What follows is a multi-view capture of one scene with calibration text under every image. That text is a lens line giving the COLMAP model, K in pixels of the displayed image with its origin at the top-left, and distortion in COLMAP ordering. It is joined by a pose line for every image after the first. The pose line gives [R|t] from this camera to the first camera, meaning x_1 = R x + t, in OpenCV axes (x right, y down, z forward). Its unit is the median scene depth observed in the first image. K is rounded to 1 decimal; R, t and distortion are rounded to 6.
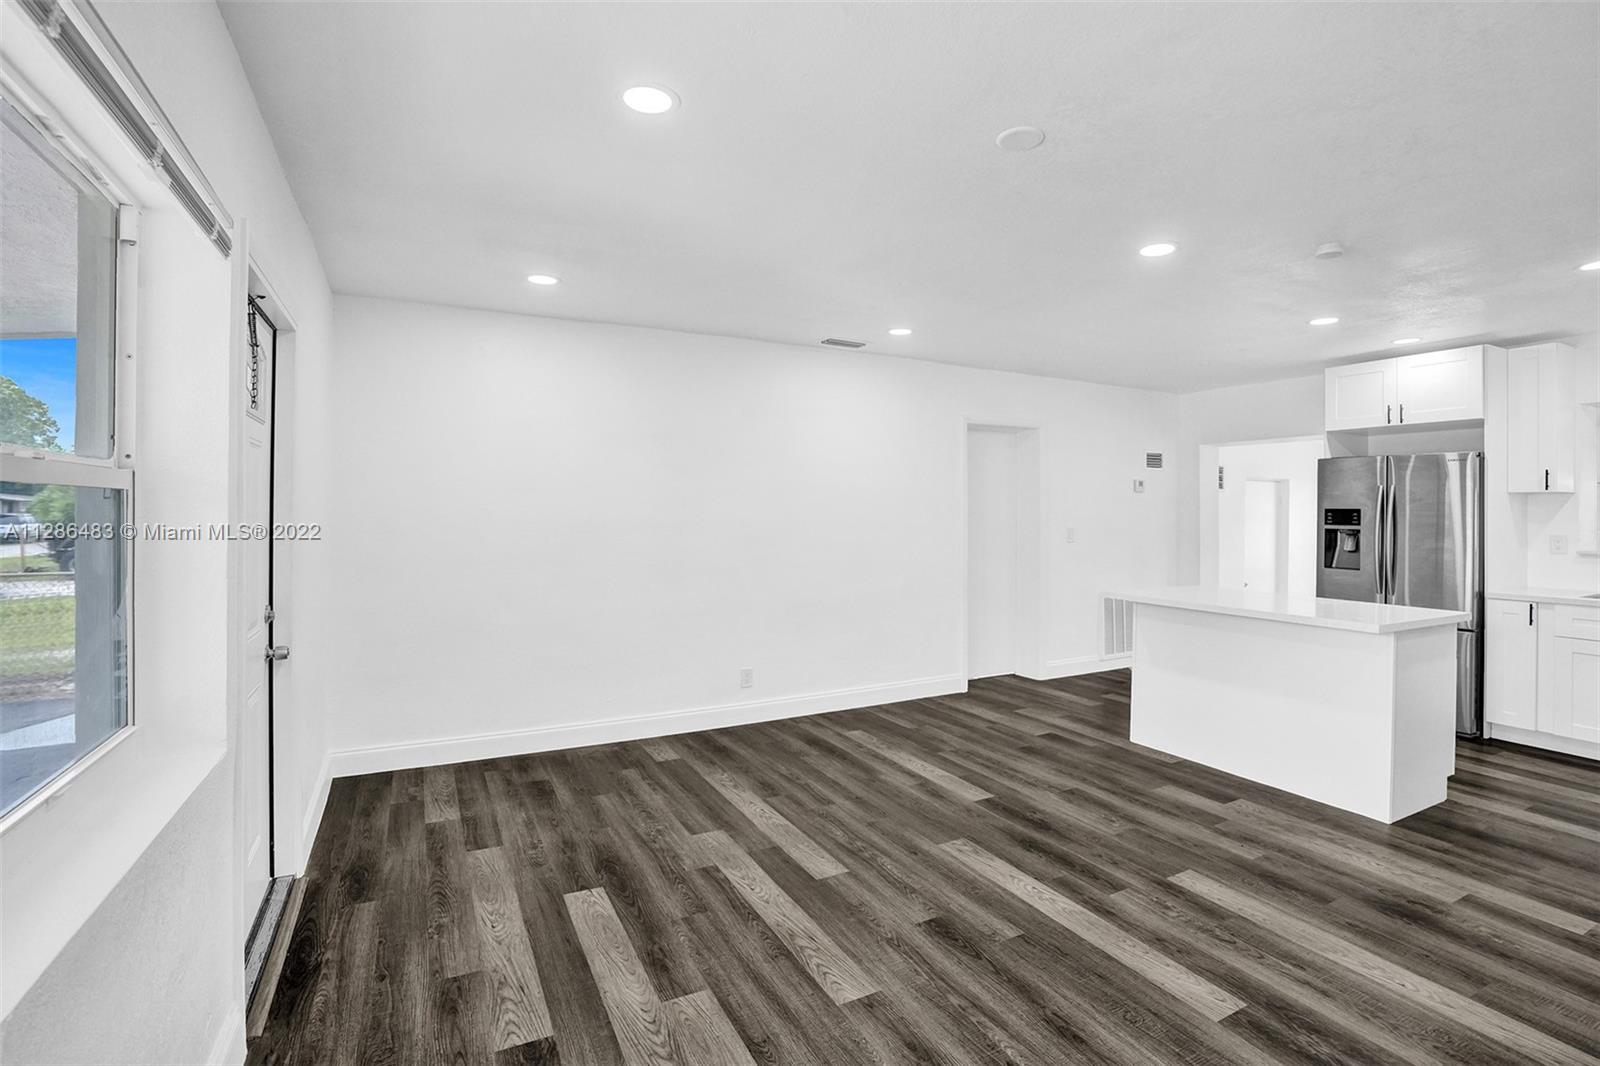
lens RADIAL K [[740.0, 0, 794.0], [0, 740.0, 505.1], [0, 0, 1]] dist [-0.055165, 0.013002]
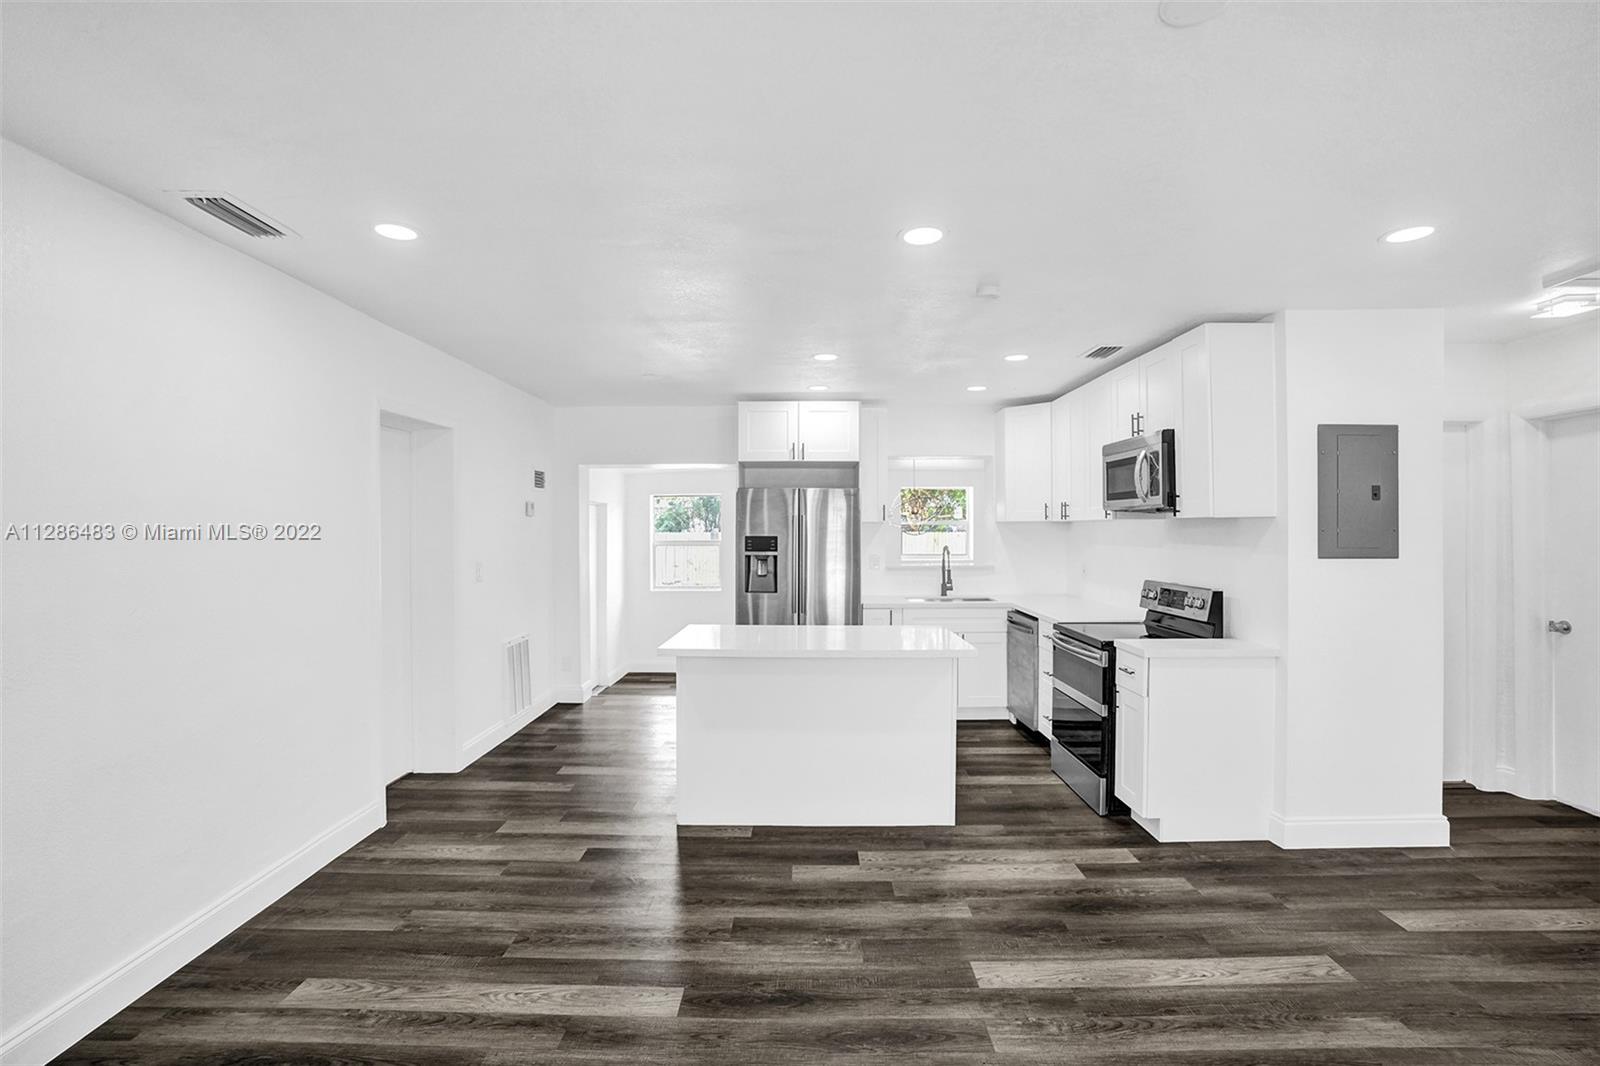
lens RADIAL K [[740.0, 0, 802.8], [0, 740.0, 526.1], [0, 0, 1]] dist [-0.055165, 0.013002]
pose [[0.463029, -0.004158, 0.886333, -0.222881], [-0.001568, 0.999984, 0.005511, -0.018781], [-0.886342, -0.003941, 0.463015, 0.538202]]
